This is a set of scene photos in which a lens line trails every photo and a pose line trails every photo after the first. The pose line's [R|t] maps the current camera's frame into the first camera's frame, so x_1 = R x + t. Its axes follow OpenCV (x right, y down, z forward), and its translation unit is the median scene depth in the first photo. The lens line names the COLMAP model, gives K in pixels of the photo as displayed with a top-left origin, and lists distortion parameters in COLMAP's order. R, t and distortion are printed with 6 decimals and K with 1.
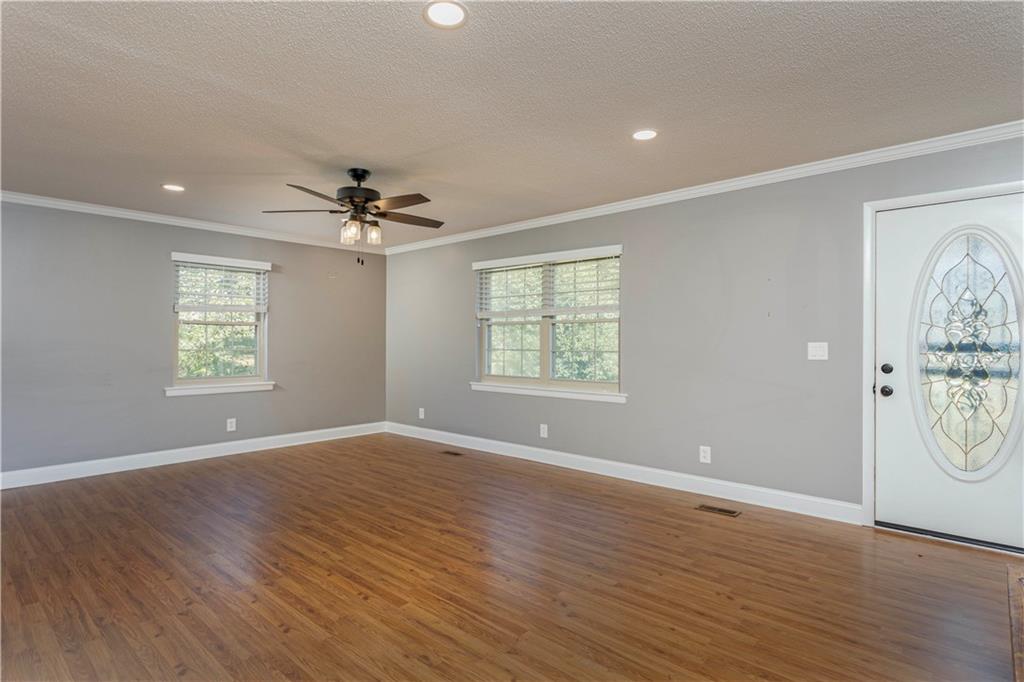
lens RADIAL K [[530.0, 0, 516.1], [0, 530.0, 340.2], [0, 0, 1]] dist [0.000074, -0.000182]
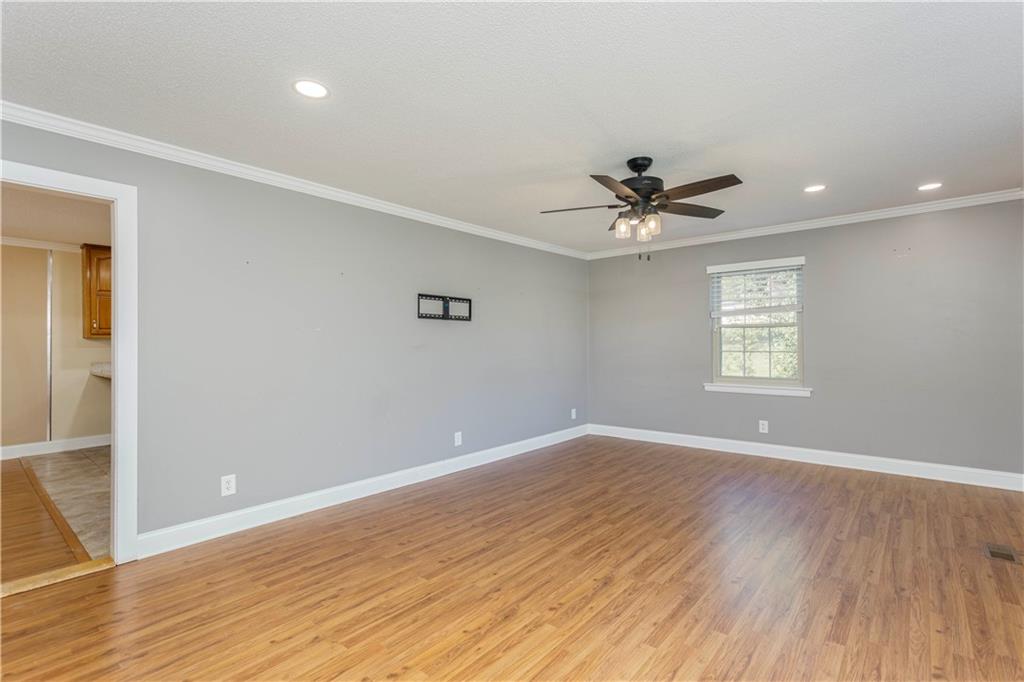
lens RADIAL K [[480.2, 0, 514.1], [0, 480.2, 339.6], [0, 0, 1]] dist [0.001746, 0.000357]
pose [[0.026312, -0.011579, -0.999587, 0.658287], [0.008545, 0.999899, -0.011358, 0.002746], [0.999617, -0.008243, 0.026409, 0.934901]]
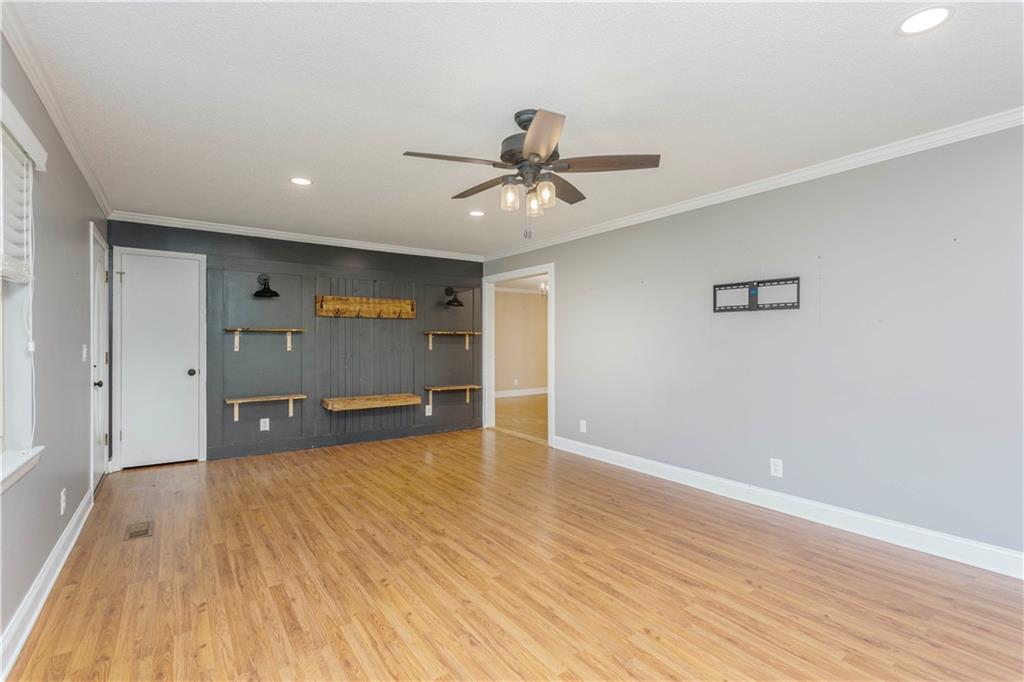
lens RADIAL K [[480.2, 0, 514.1], [0, 480.2, 339.6], [0, 0, 1]] dist [0.001746, 0.000357]
pose [[-0.974506, 0.001902, 0.224352, -0.527894], [0.000470, 0.999979, -0.006436, 0.001489], [-0.224360, -0.006166, -0.974487, 2.055348]]
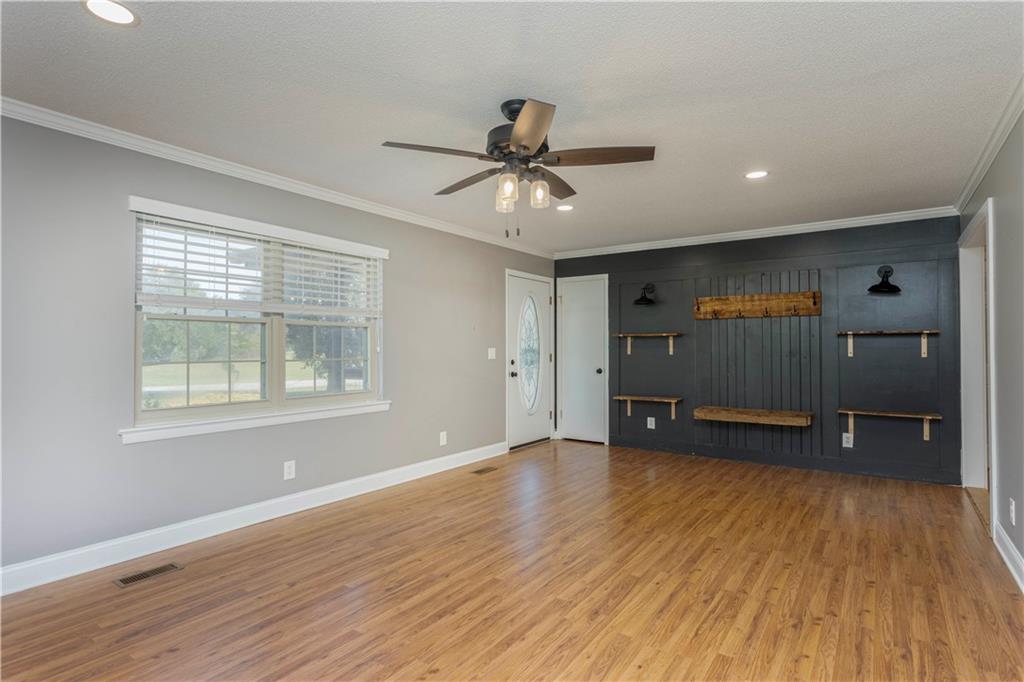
lens RADIAL K [[522.8, 0, 512.0], [0, 522.8, 341.0], [0, 0, 1]] dist [-0.006617, -0.000507]
pose [[-0.113500, 0.012966, 0.993453, -1.209213], [0.001082, 0.999916, -0.012927, 0.003927], [-0.993537, -0.000392, -0.113504, 1.340446]]
